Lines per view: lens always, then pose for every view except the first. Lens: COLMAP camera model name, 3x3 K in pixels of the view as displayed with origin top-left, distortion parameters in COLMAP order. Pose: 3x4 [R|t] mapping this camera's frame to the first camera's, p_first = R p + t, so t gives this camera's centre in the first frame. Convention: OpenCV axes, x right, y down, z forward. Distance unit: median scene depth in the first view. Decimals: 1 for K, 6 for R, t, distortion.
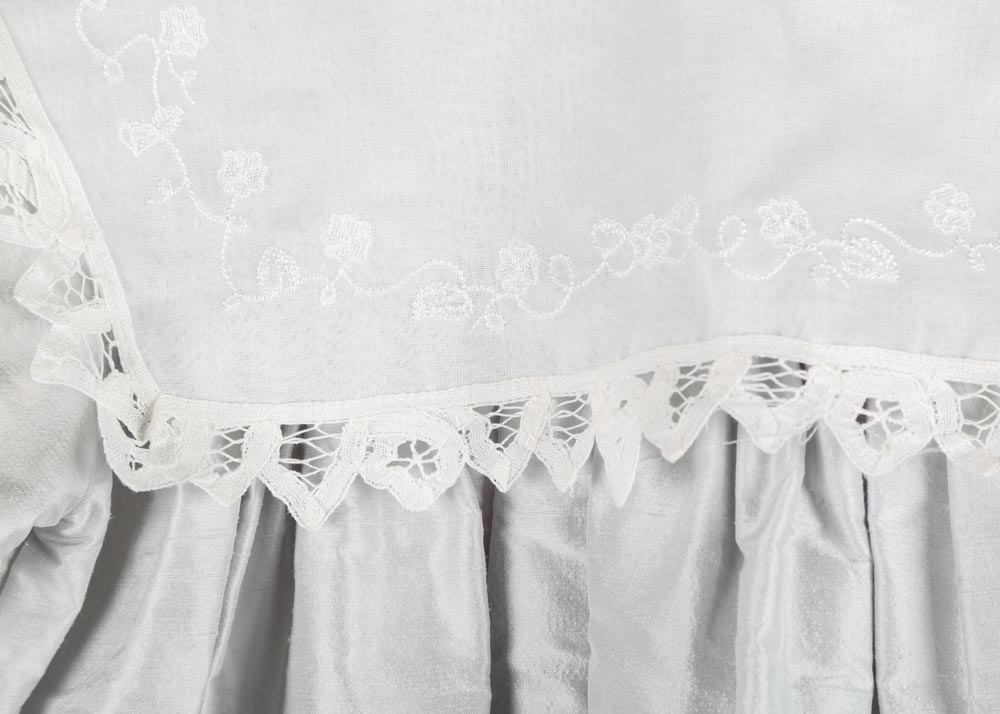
lens RADIAL K [[2407.5, 0, 543.1], [0, 2407.5, 374.4], [0, 0, 1]] dist [0.282818, 0.000000]
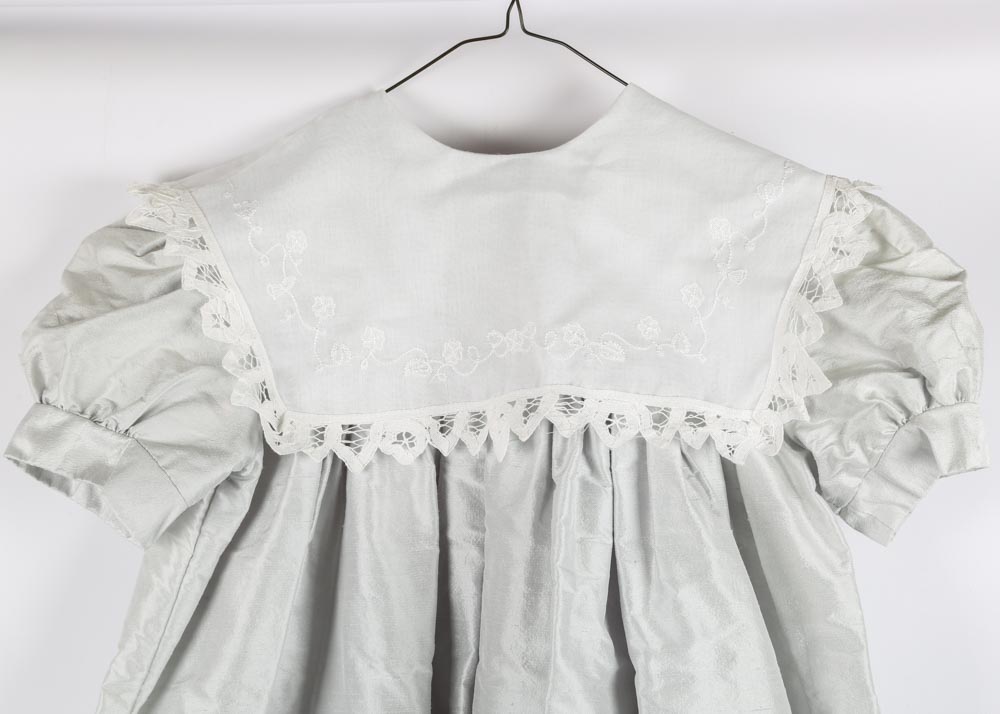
lens RADIAL K [[2148.7, 0, 543.6], [0, 2148.7, 367.0], [0, 0, 1]] dist [0.229344, 0.000000]
pose [[0.998497, 0.002820, 0.054740, -0.034739], [-0.002651, 0.999991, -0.003158, -0.025082], [-0.054749, 0.003009, 0.998496, -0.927435]]
